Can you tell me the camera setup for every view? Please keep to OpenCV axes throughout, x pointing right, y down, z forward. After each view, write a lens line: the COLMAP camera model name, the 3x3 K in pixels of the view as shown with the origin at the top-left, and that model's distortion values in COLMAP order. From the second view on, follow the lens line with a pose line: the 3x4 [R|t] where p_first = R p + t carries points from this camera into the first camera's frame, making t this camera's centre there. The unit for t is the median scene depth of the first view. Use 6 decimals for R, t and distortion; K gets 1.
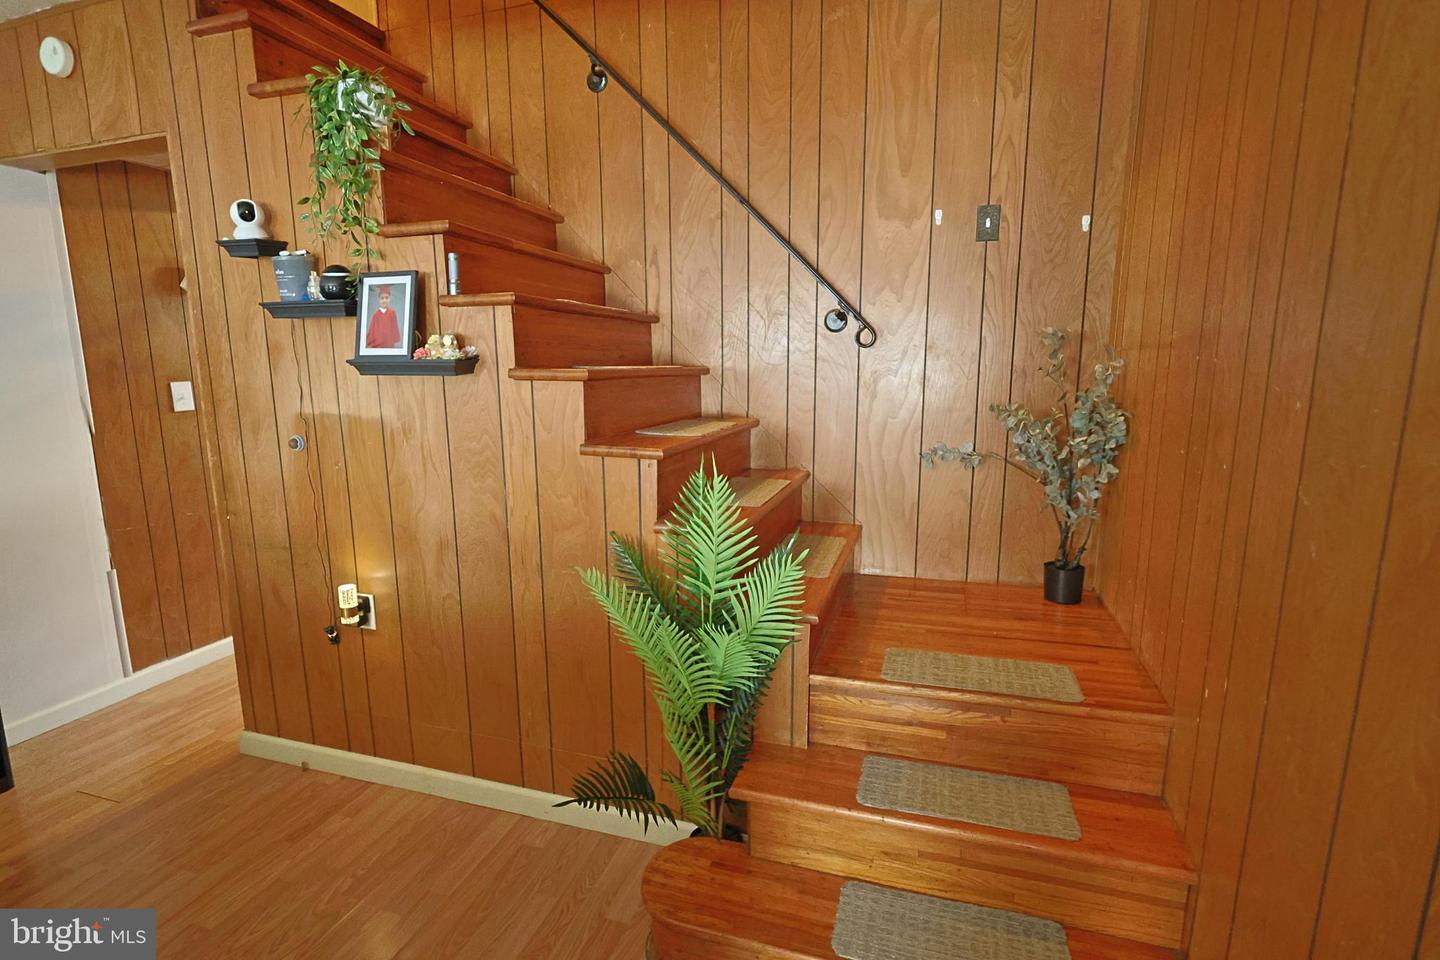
lens RADIAL K [[701.9, 0, 720.0], [0, 701.9, 480.0], [0, 0, 1]] dist [-0.001146, -0.000033]
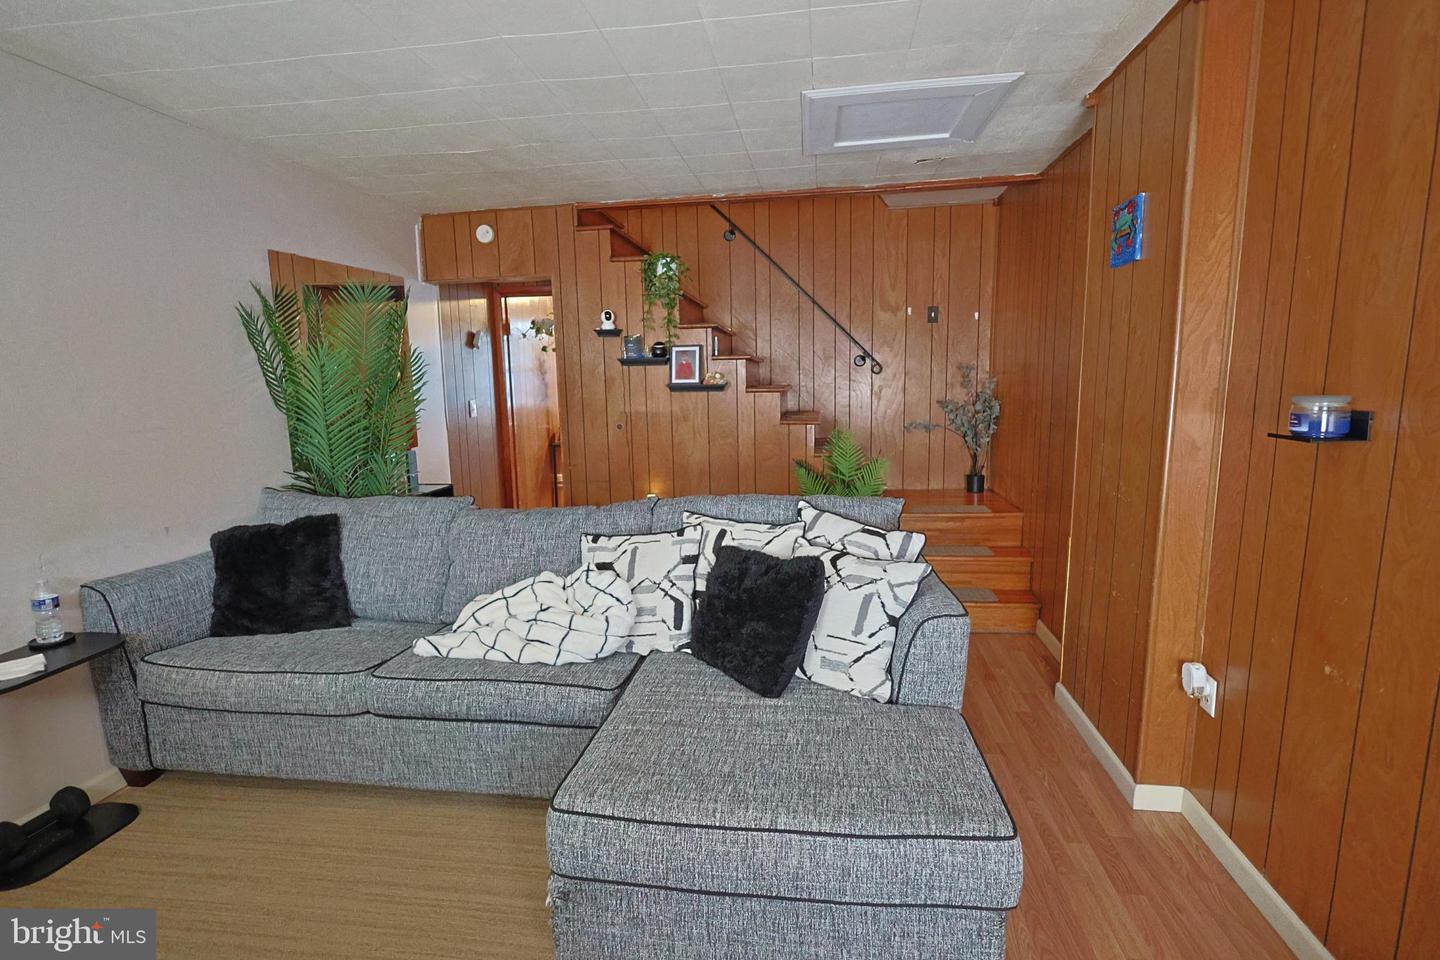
lens RADIAL K [[701.9, 0, 720.0], [0, 701.9, 480.0], [0, 0, 1]] dist [-0.001146, -0.000033]
pose [[0.985676, -0.042500, 0.163204, -0.637215], [0.046576, 0.998689, -0.021228, 0.150995], [-0.162088, 0.028526, 0.986364, -0.998972]]
